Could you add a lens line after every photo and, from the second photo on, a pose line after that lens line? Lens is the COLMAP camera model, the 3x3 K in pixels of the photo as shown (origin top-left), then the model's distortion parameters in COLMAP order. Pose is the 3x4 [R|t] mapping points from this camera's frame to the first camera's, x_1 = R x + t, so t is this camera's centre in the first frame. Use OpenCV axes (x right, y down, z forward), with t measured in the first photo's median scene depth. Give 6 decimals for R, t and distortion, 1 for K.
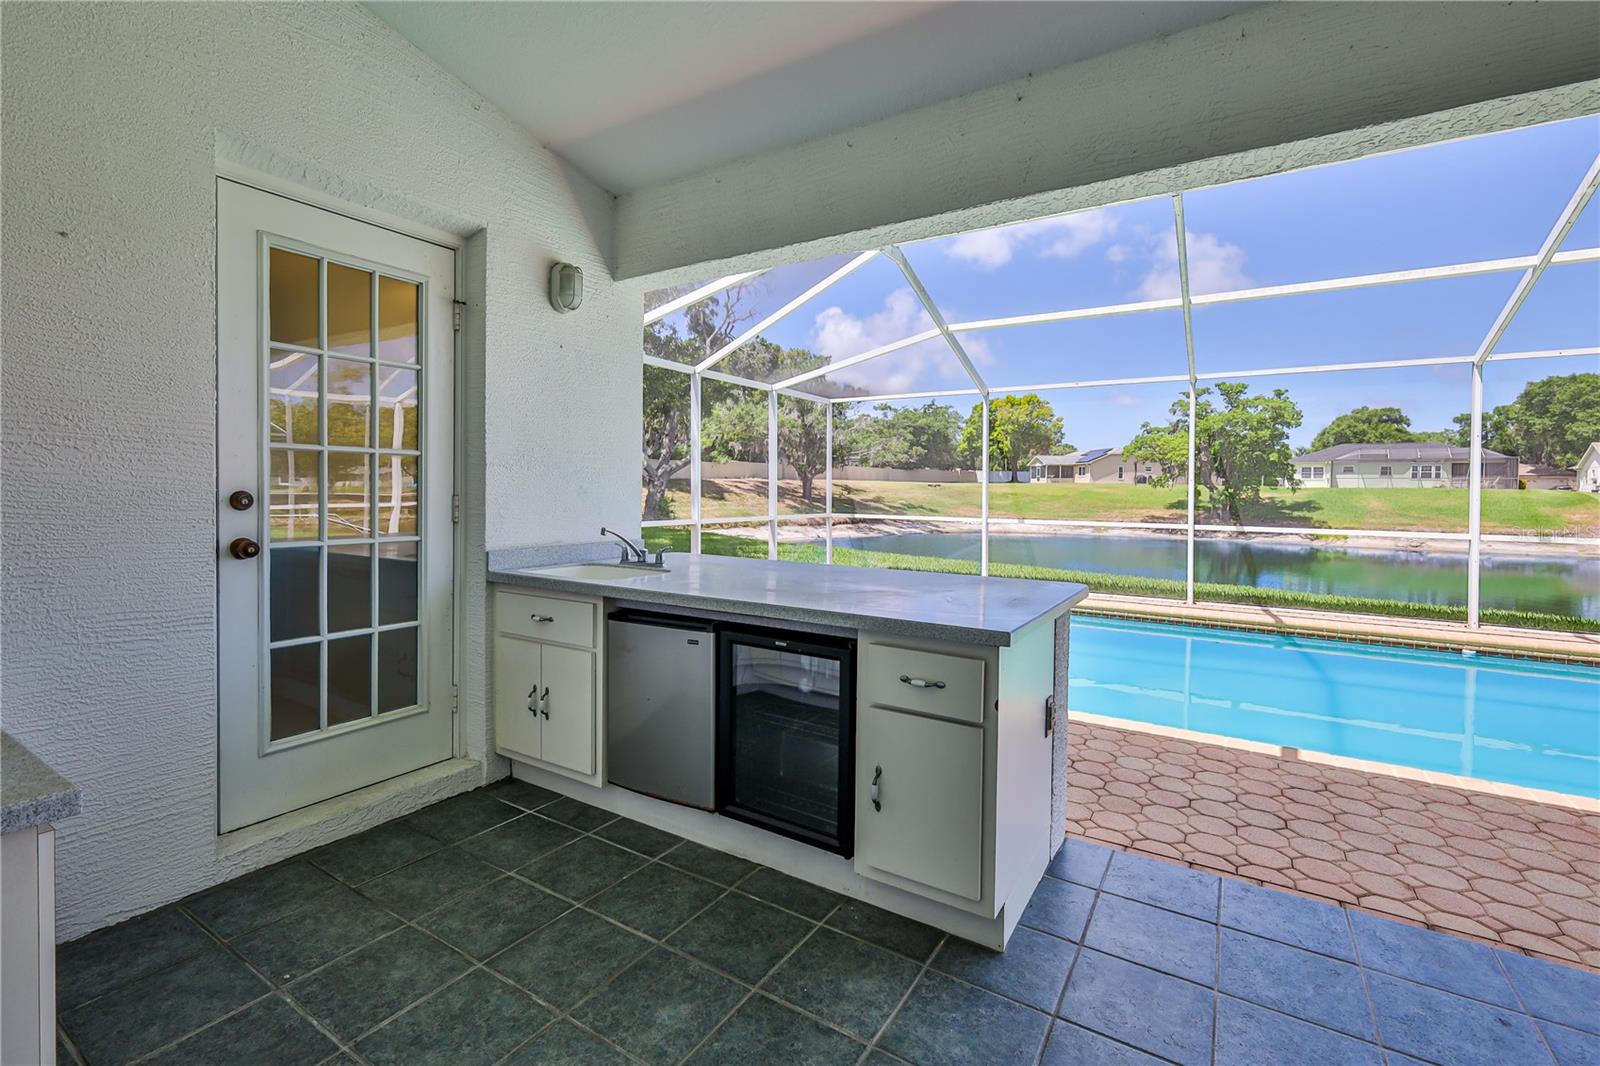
lens RADIAL K [[696.9, 0, 799.1], [0, 696.9, 507.5], [0, 0, 1]] dist [0.000402, 0.000864]
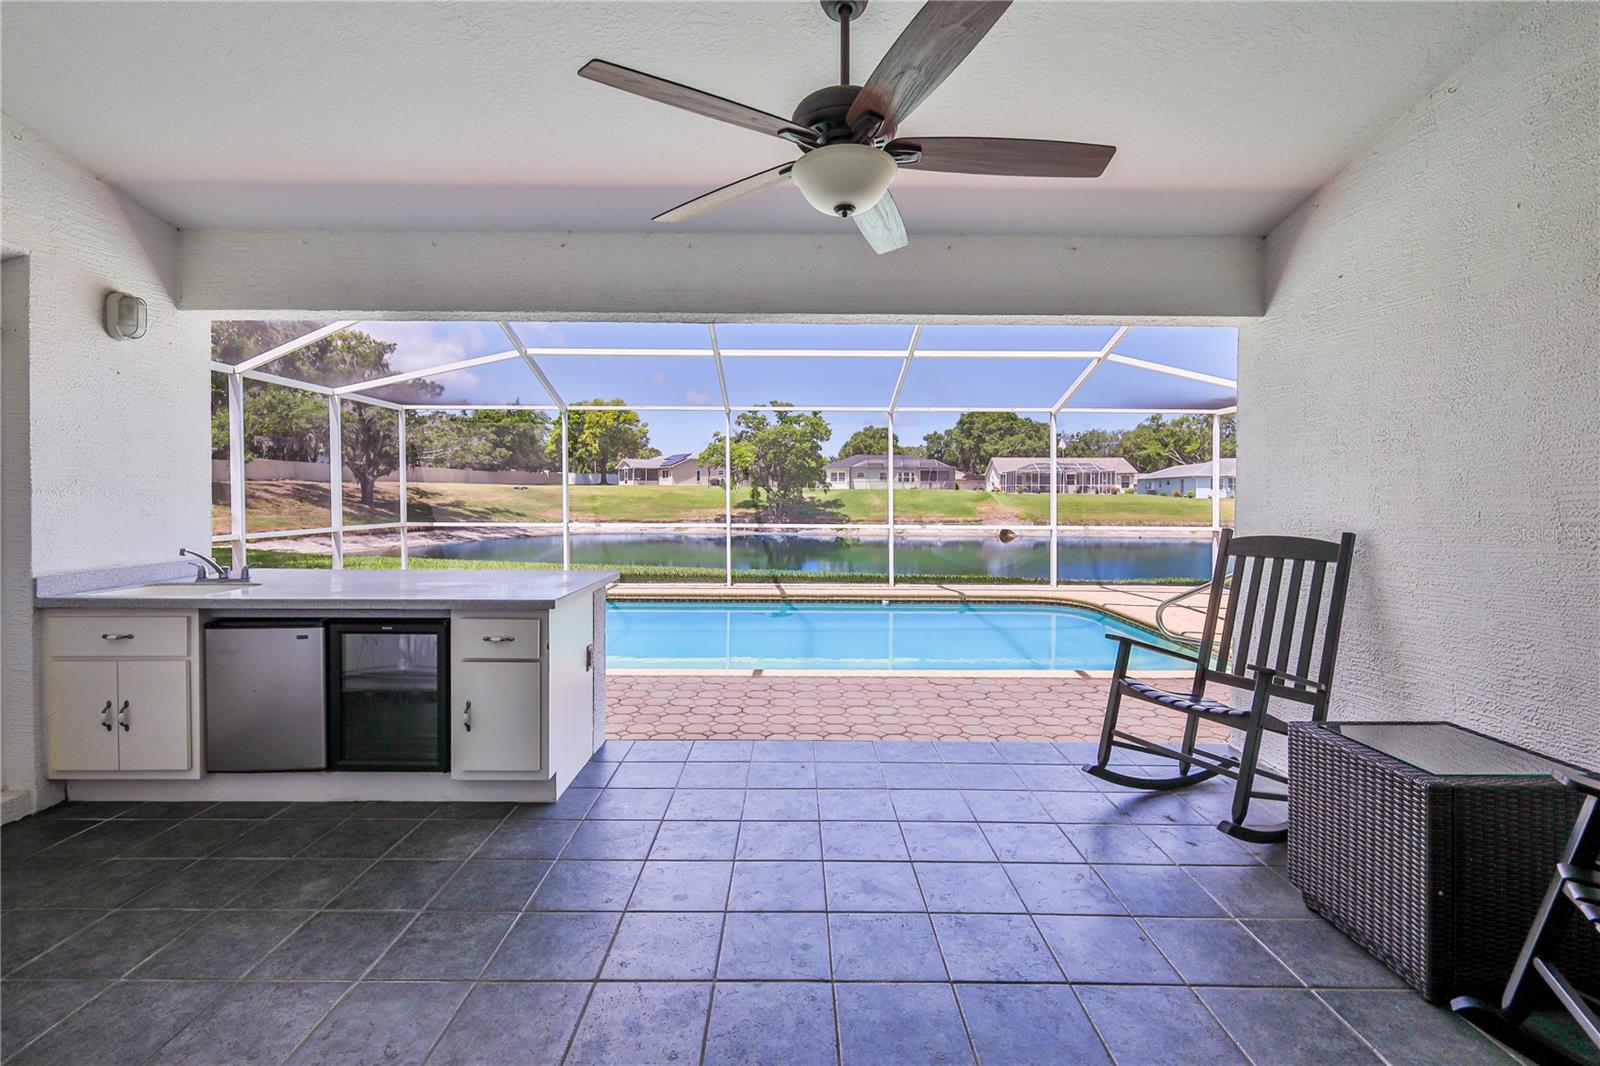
lens RADIAL K [[696.9, 0, 789.0], [0, 696.9, 505.8], [0, 0, 1]] dist [0.000402, 0.000864]
pose [[0.848508, -0.016648, 0.528921, -0.023774], [0.019240, 0.999815, 0.000603, -0.008248], [-0.528833, 0.009665, 0.848671, -0.174660]]
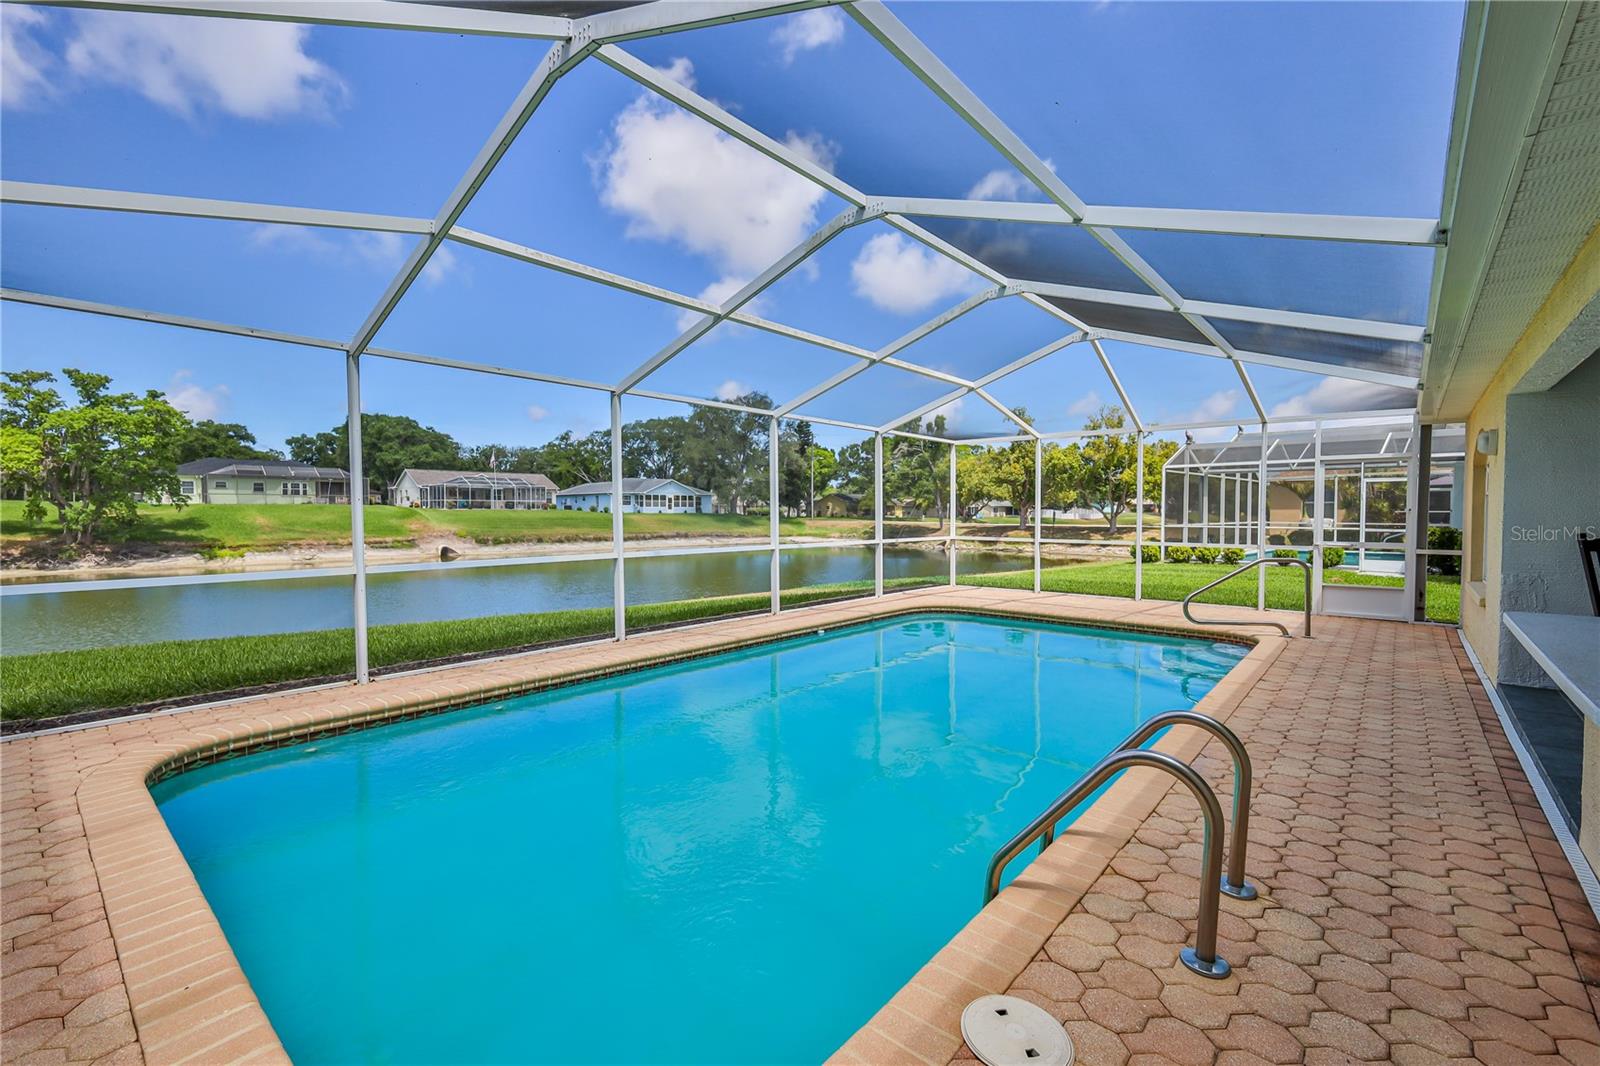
lens RADIAL K [[696.9, 0, 790.6], [0, 696.9, 529.1], [0, 0, 1]] dist [0.000402, 0.000864]
pose [[0.163933, -0.037257, 0.985768, -0.347230], [0.027836, 0.999063, 0.033131, -0.035897], [-0.986079, 0.022008, 0.164817, 0.761944]]
